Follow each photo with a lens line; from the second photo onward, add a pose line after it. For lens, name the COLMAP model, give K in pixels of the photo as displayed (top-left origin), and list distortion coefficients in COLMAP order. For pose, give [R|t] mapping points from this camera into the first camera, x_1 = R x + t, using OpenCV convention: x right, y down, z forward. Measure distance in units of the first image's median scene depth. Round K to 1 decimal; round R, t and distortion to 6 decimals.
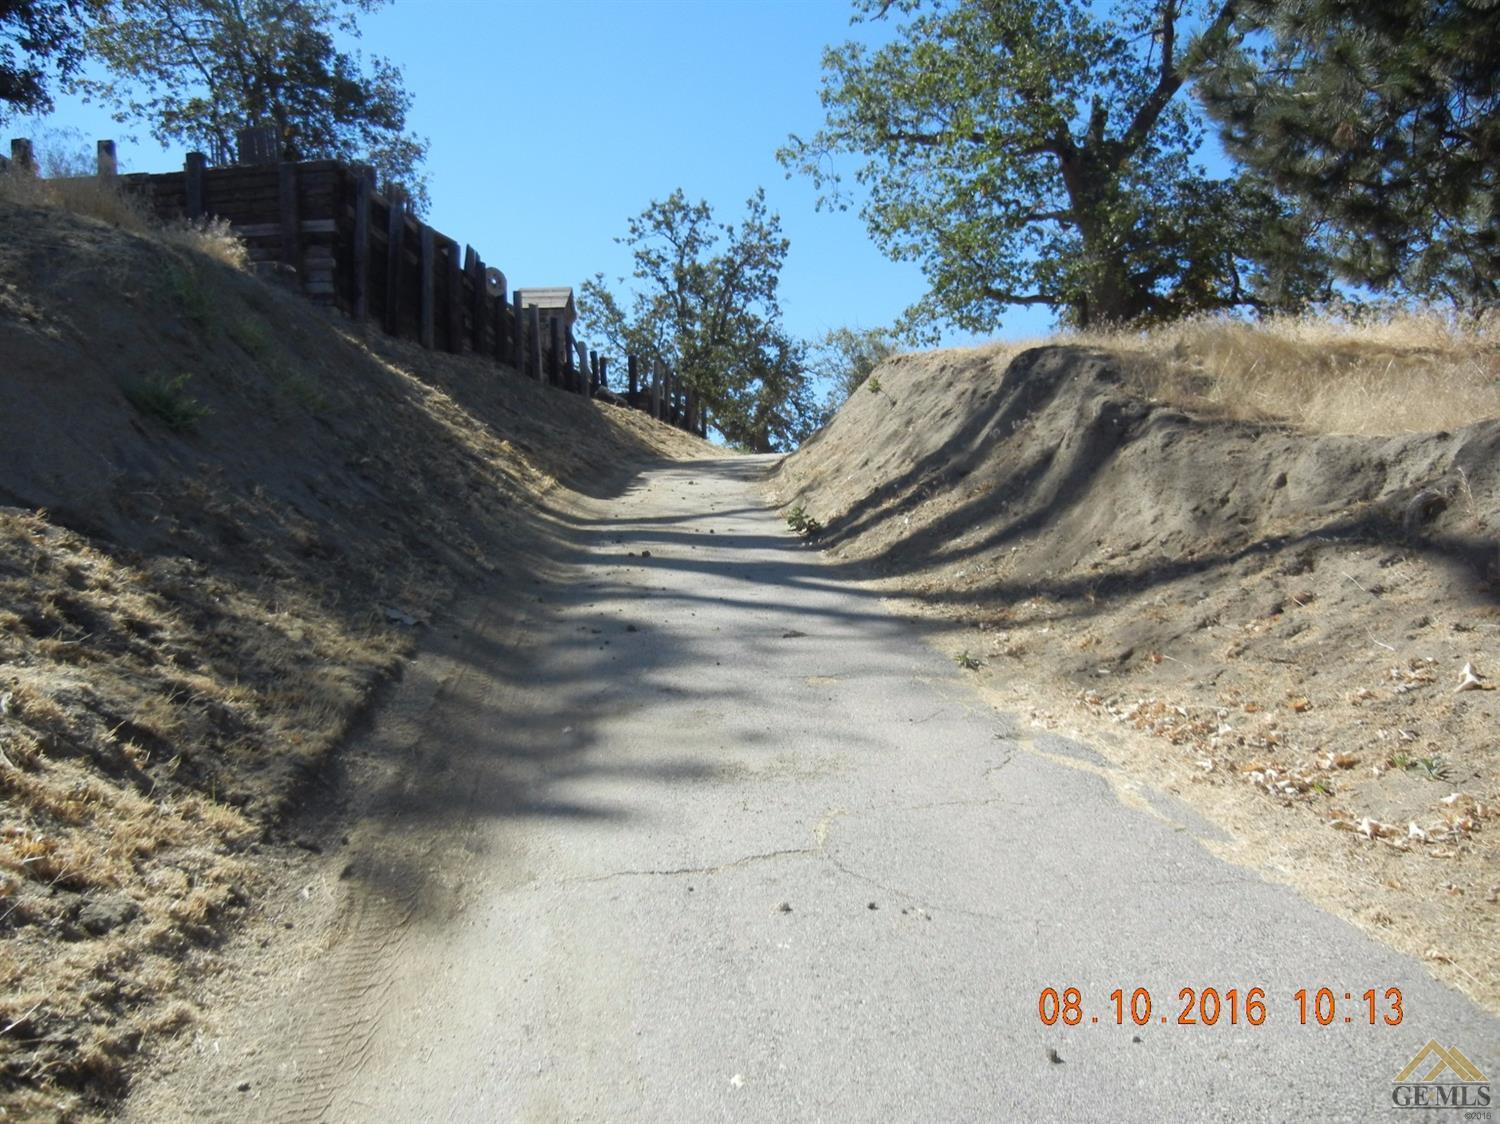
lens RADIAL K [[1284.9, 0, 759.4], [0, 1284.9, 554.8], [0, 0, 1]] dist [-0.007836, 0.014127]
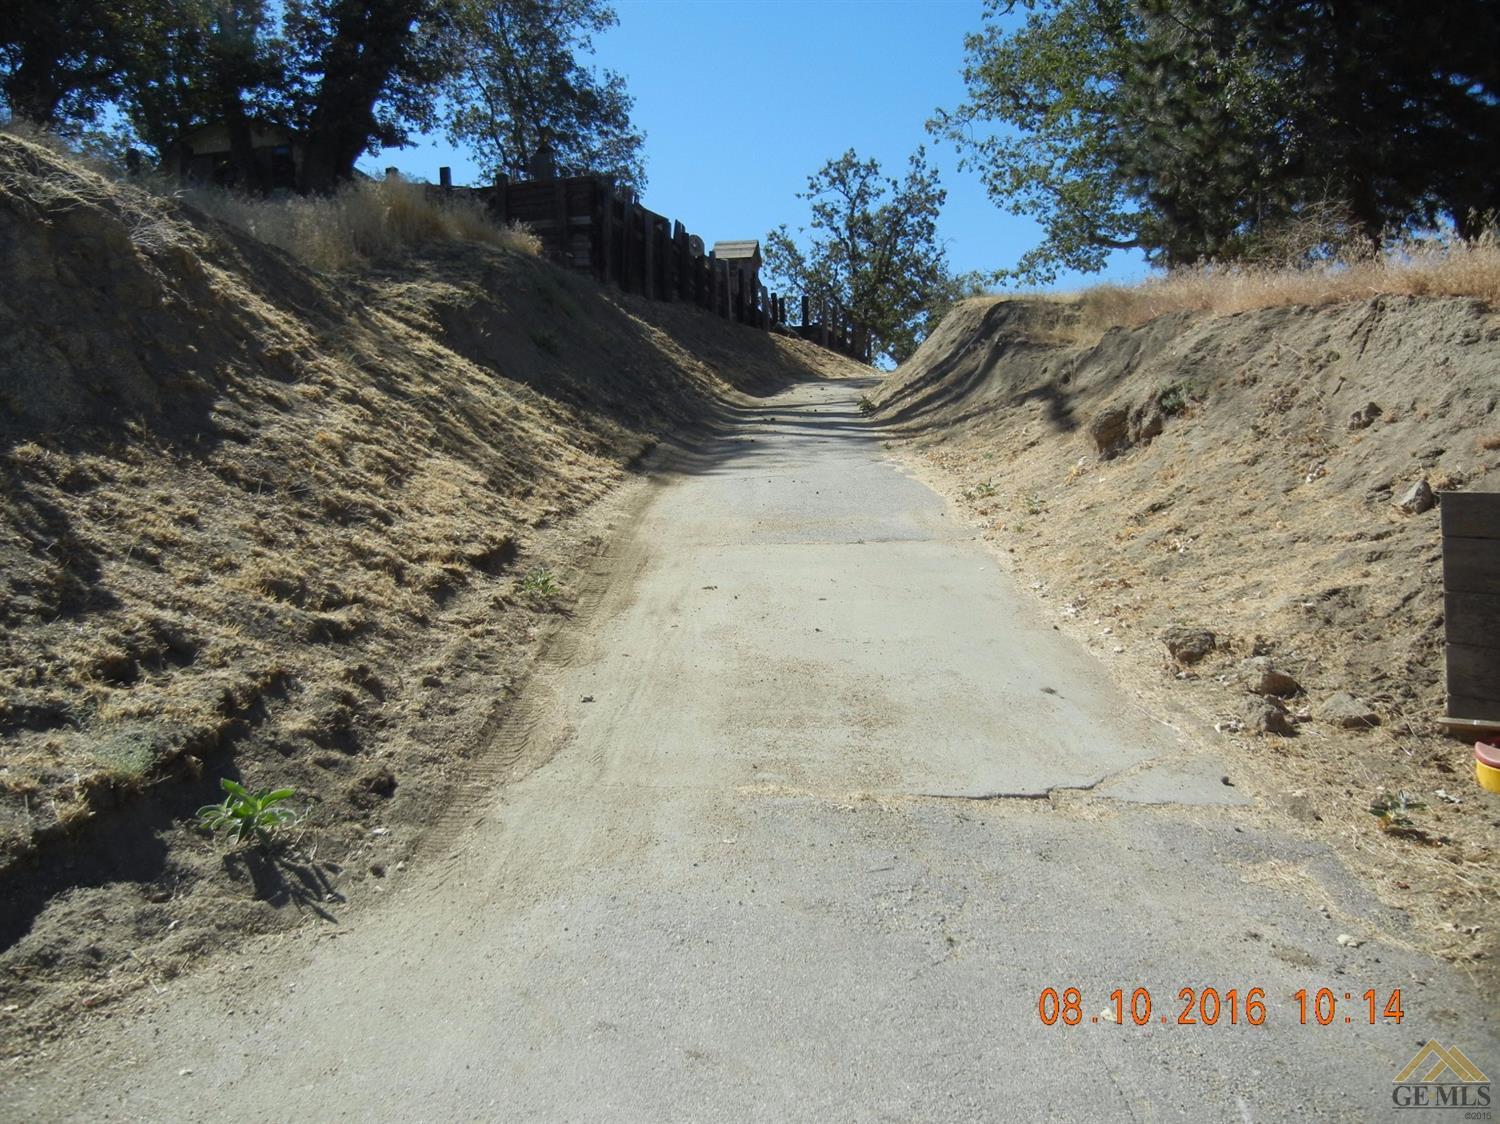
lens RADIAL K [[1284.9, 0, 753.7], [0, 1284.9, 553.3], [0, 0, 1]] dist [-0.007836, 0.014127]
pose [[0.987234, 0.012763, -0.158765, 0.058061], [-0.004293, 0.998554, 0.053578, 0.029724], [0.159220, -0.052212, 0.985862, -0.269917]]
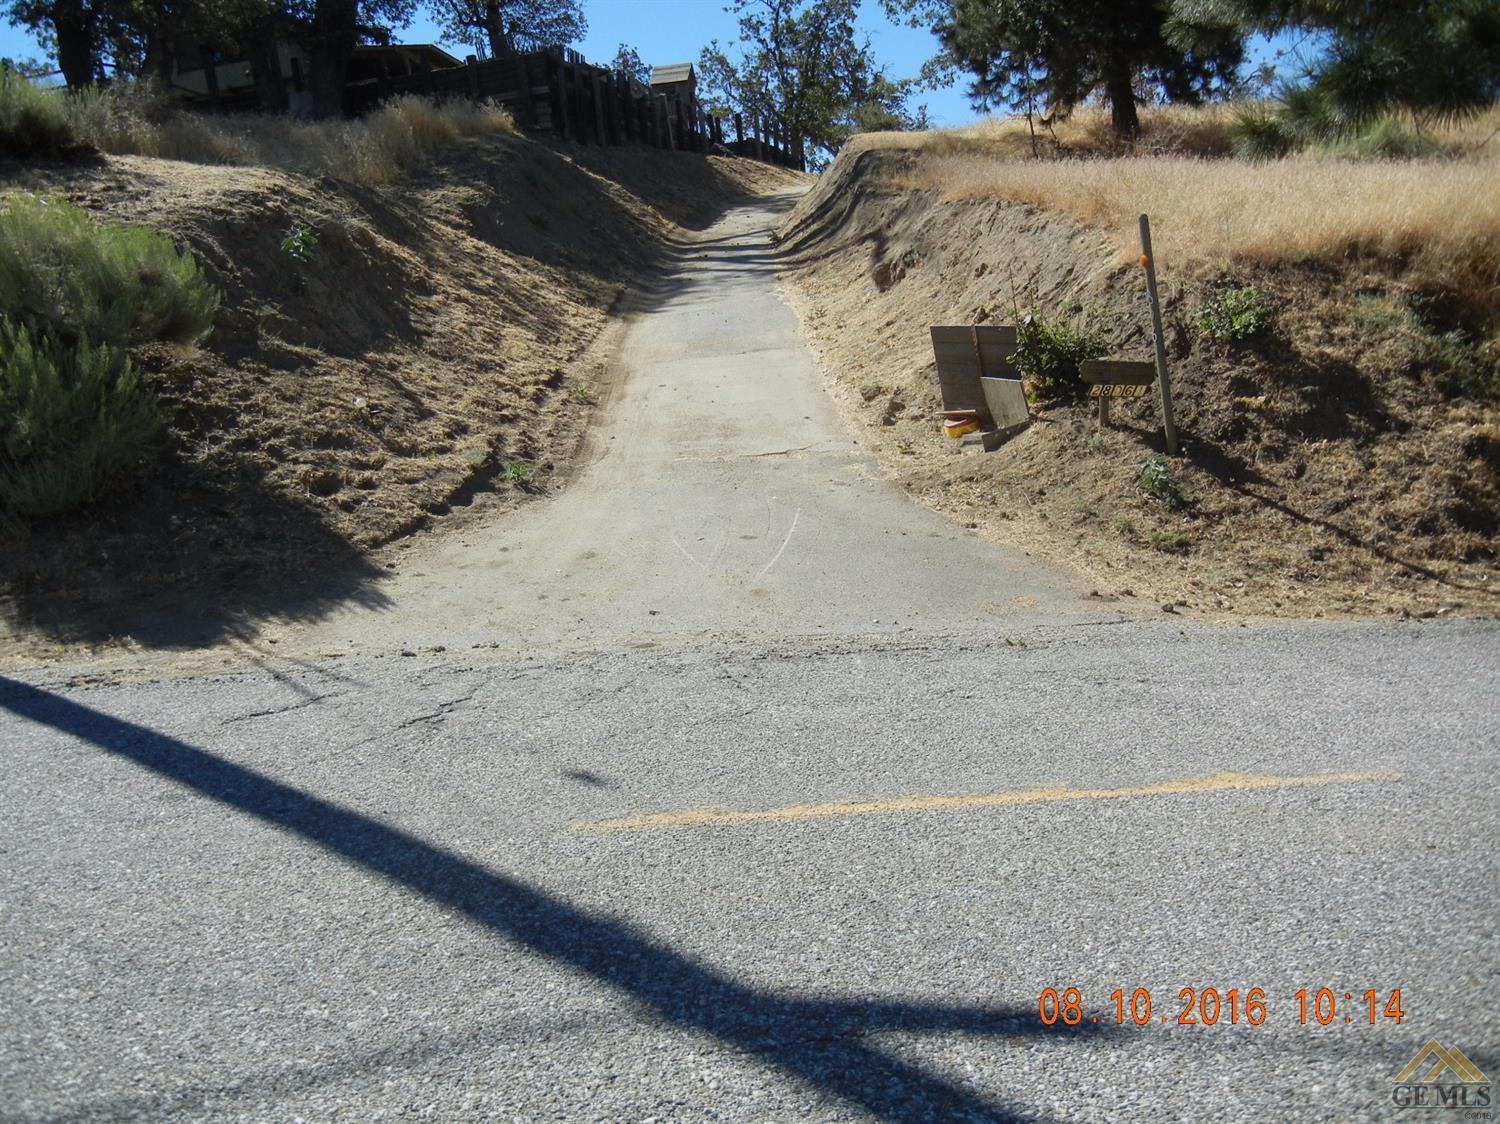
lens RADIAL K [[1284.9, 0, 756.8], [0, 1284.9, 555.4], [0, 0, 1]] dist [-0.007836, 0.014127]
pose [[0.987976, -0.050622, -0.146087, 0.113123], [0.082182, 0.972285, 0.218879, 0.008755], [0.130958, -0.228253, 0.964754, -0.504942]]
